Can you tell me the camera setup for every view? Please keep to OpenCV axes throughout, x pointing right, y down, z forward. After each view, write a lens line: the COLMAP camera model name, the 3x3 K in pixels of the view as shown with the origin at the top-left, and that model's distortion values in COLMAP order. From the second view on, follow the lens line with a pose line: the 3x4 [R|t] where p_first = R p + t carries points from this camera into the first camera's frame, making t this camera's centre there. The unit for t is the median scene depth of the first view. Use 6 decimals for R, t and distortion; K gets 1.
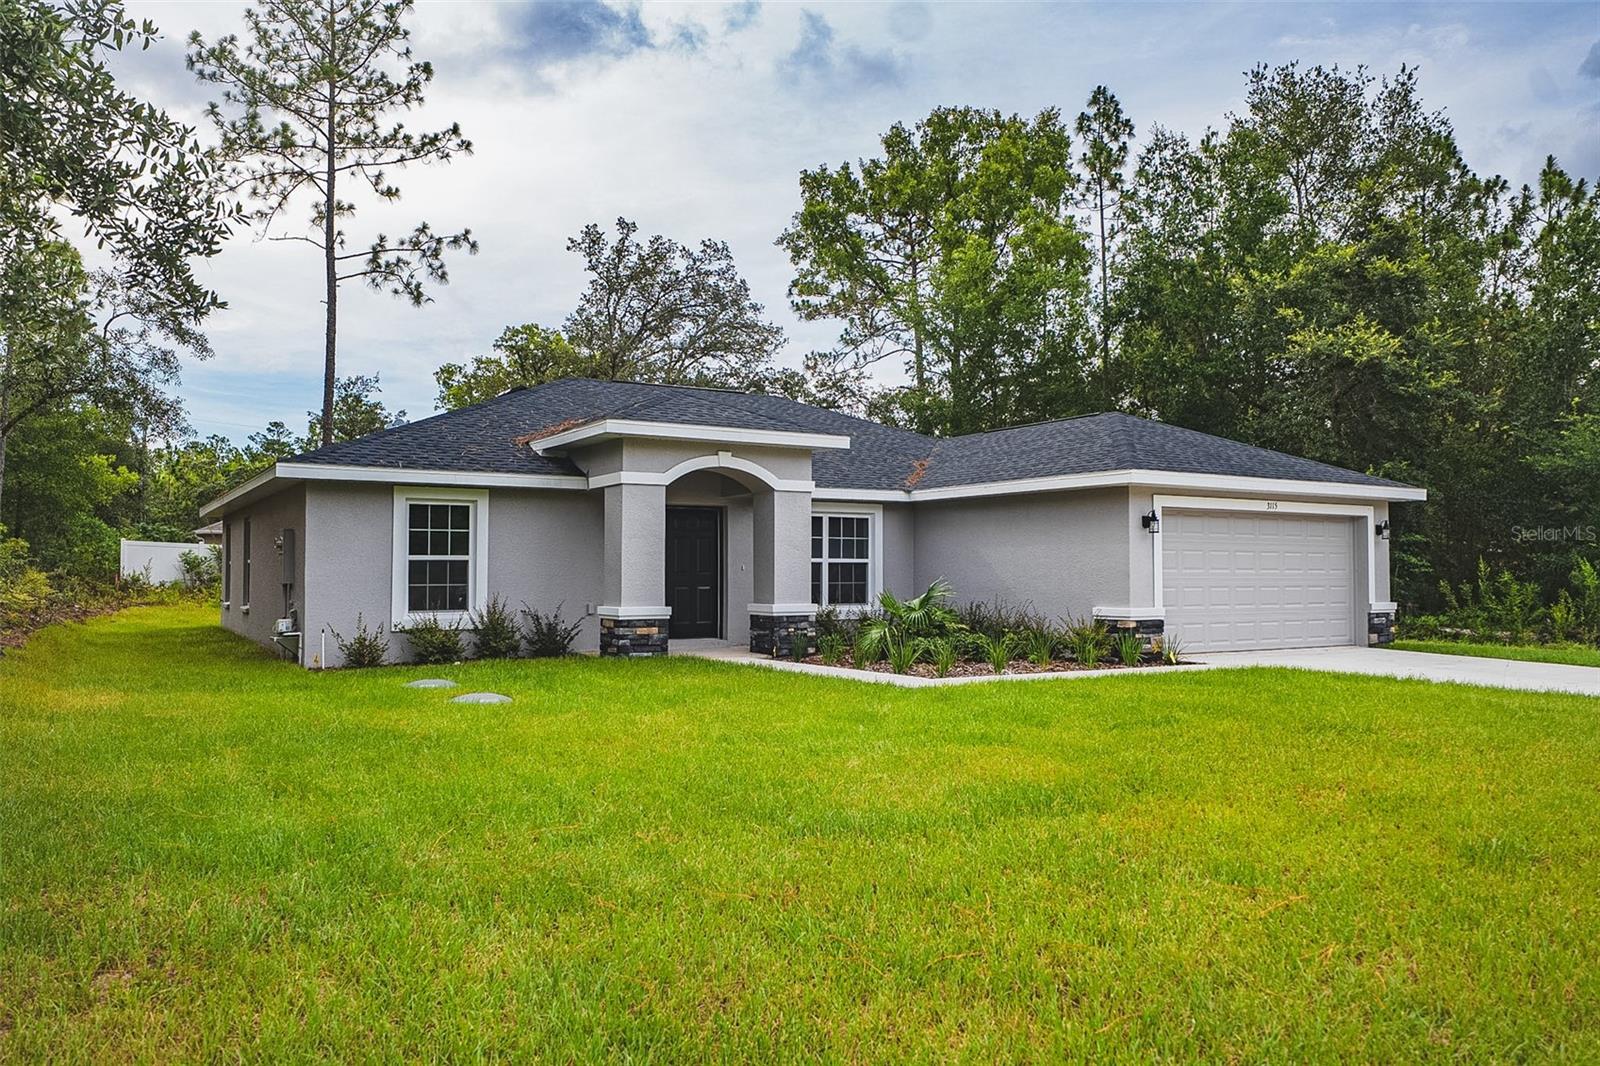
lens RADIAL K [[1175.9, 0, 840.4], [0, 1175.9, 529.6], [0, 0, 1]] dist [-0.038973, 0.000580]
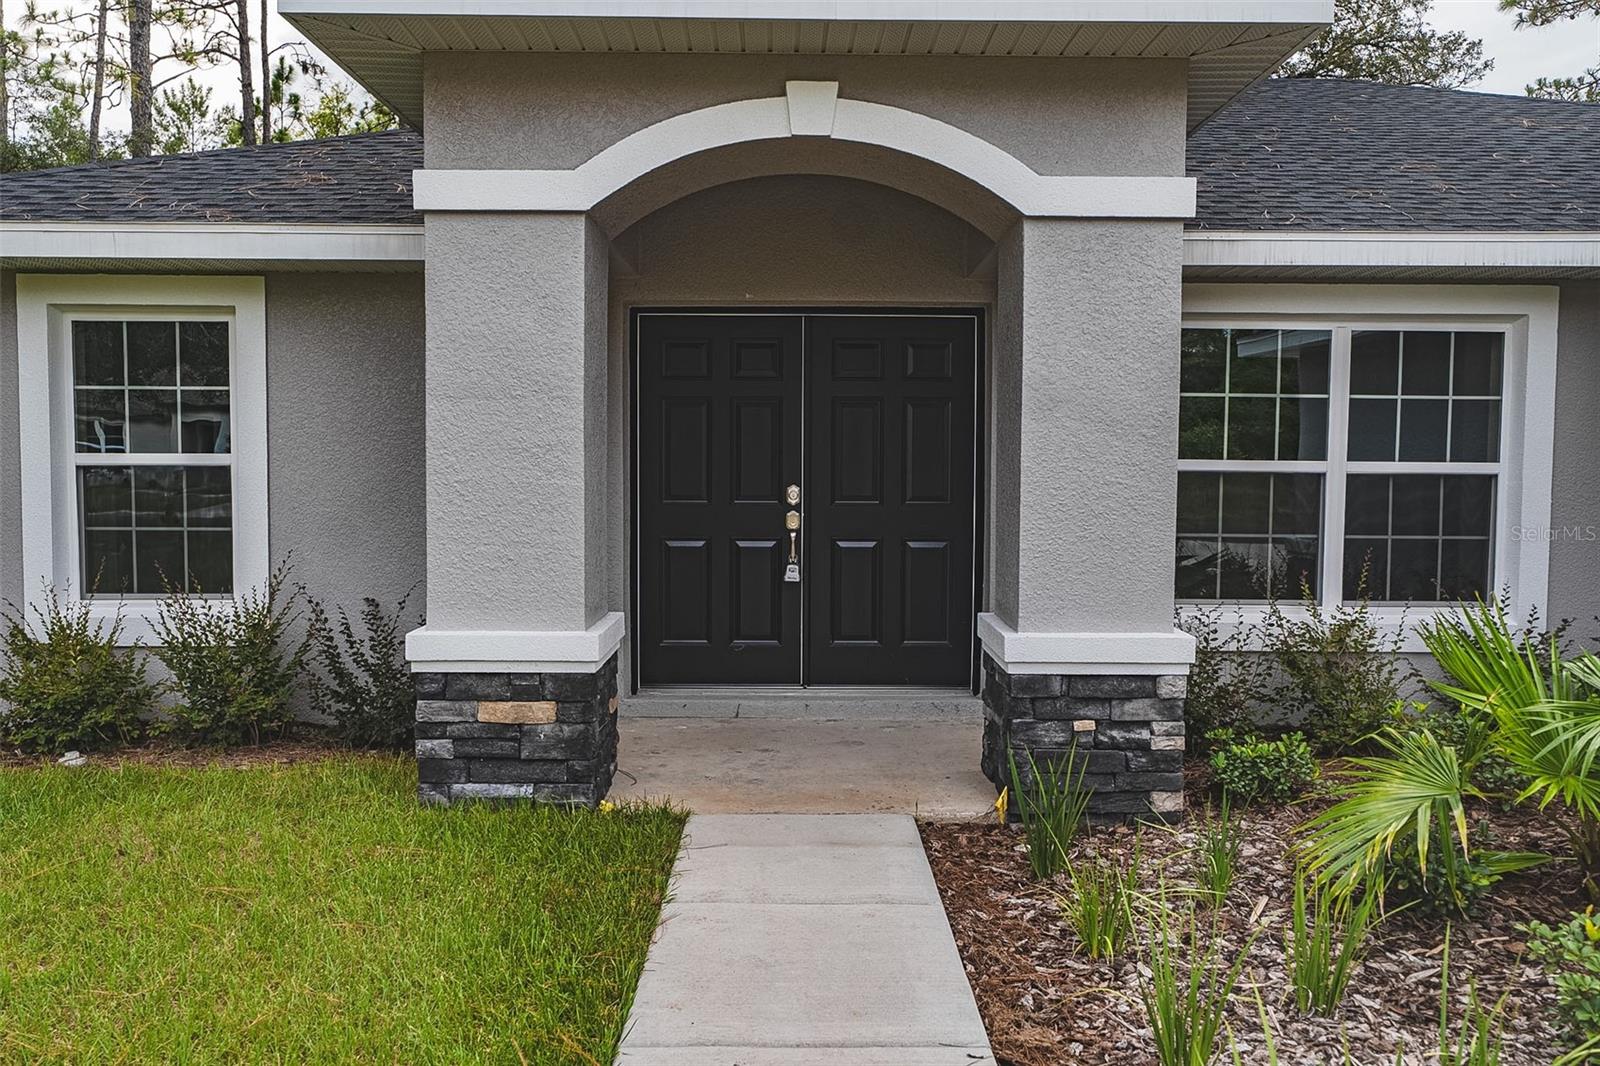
lens RADIAL K [[1281.9, 0, 800.0], [0, 1281.9, 533.0], [0, 0, 1]] dist [0.010082, 0.003019]
pose [[0.836939, 0.040155, -0.545821, 0.067773], [0.012828, 0.995592, 0.092914, 0.011053], [0.547145, -0.084765, 0.832735, 0.733234]]
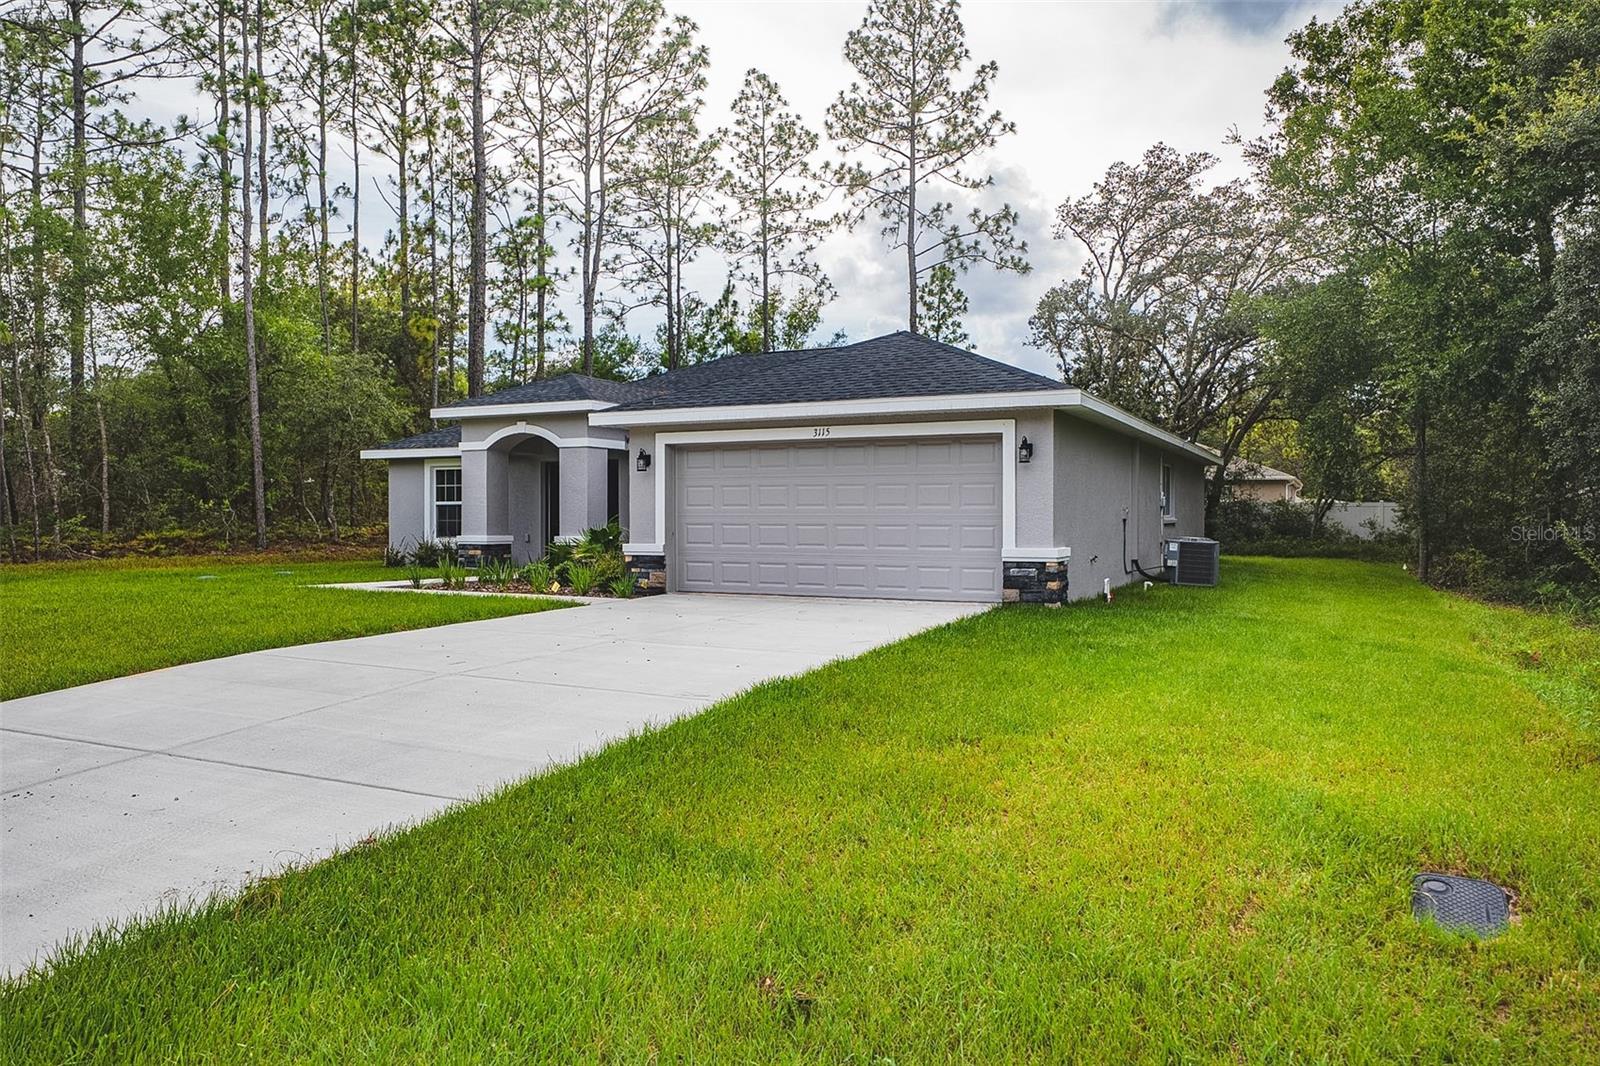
lens RADIAL K [[1175.9, 0, 840.4], [0, 1175.9, 529.6], [0, 0, 1]] dist [-0.038973, 0.000580]
pose [[0.522927, 0.008258, -0.852337, 1.227224], [0.034177, 0.998946, 0.030647, 0.028160], [0.851692, -0.045157, 0.522094, 0.601396]]
